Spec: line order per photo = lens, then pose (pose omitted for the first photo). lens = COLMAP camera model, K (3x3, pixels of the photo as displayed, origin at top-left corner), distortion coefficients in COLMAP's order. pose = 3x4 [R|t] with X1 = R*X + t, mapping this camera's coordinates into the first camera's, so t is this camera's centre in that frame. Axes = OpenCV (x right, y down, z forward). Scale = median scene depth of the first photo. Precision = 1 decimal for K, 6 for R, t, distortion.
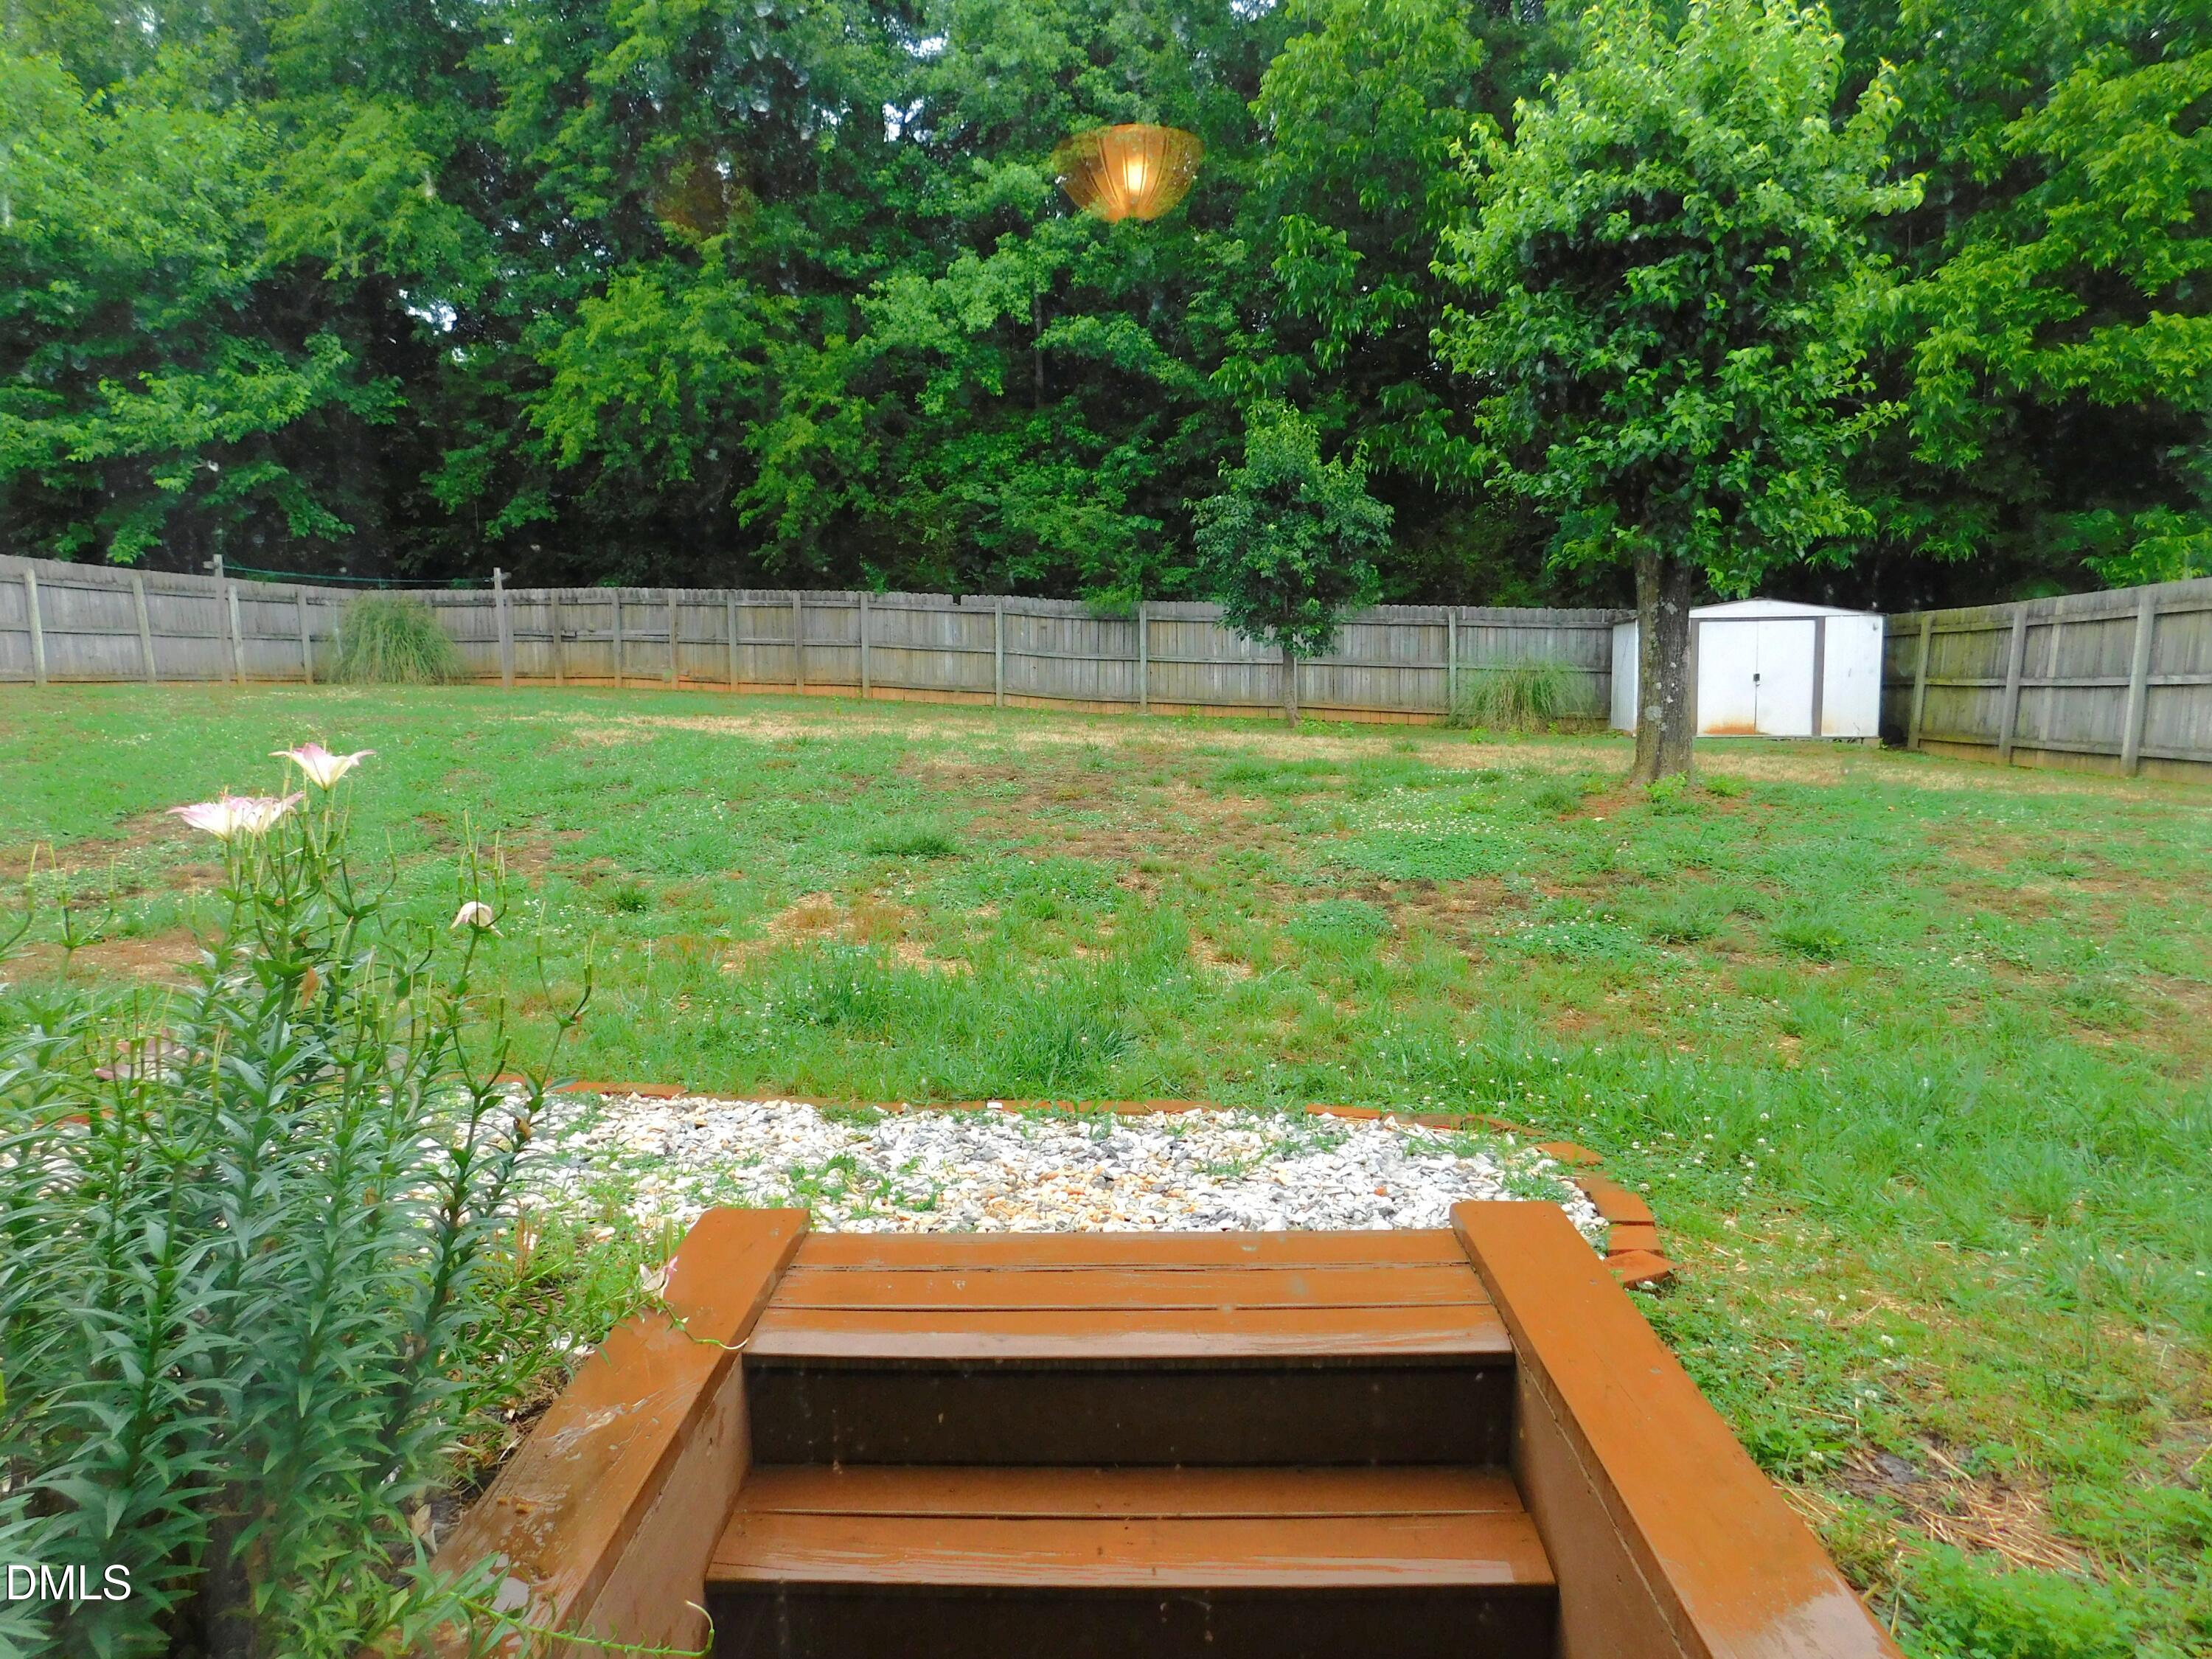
lens RADIAL K [[1463.1, 0, 1108.4], [0, 1463.1, 821.2], [0, 0, 1]] dist [-0.063304, 0.050545]
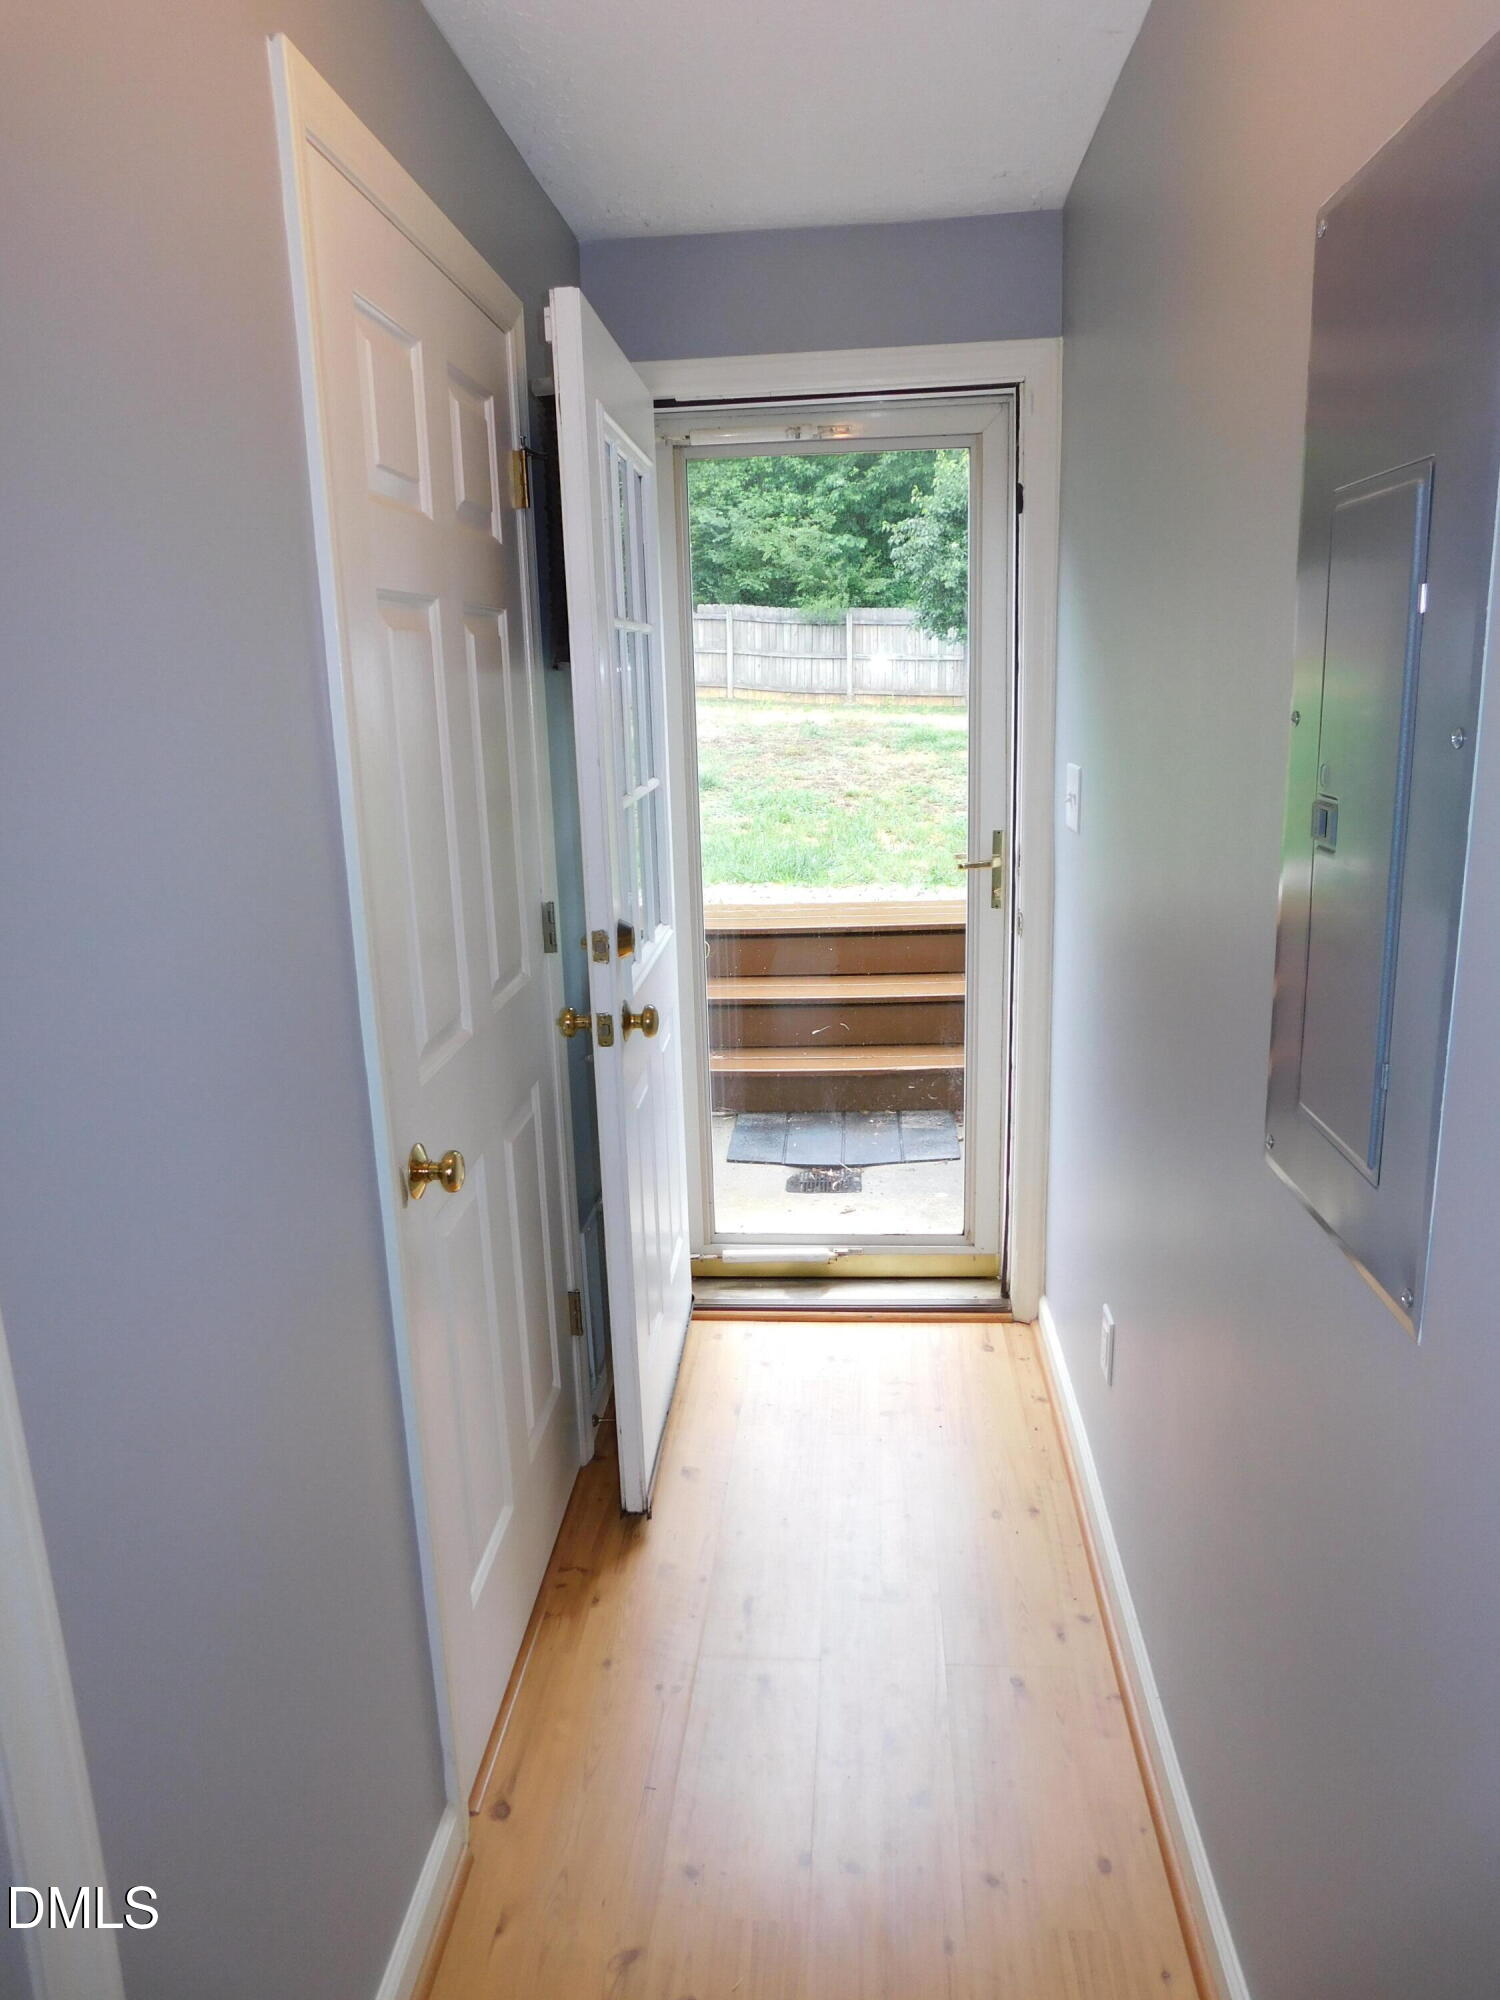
lens RADIAL K [[1322.9, 0, 747.8], [0, 1322.9, 1009.1], [0, 0, 1]] dist [-0.063304, 0.050545]
pose [[0.998610, 0.002802, -0.052640, -0.002164], [0.004959, 0.989165, 0.146726, 0.017521], [0.052481, -0.146783, 0.987776, -0.127838]]
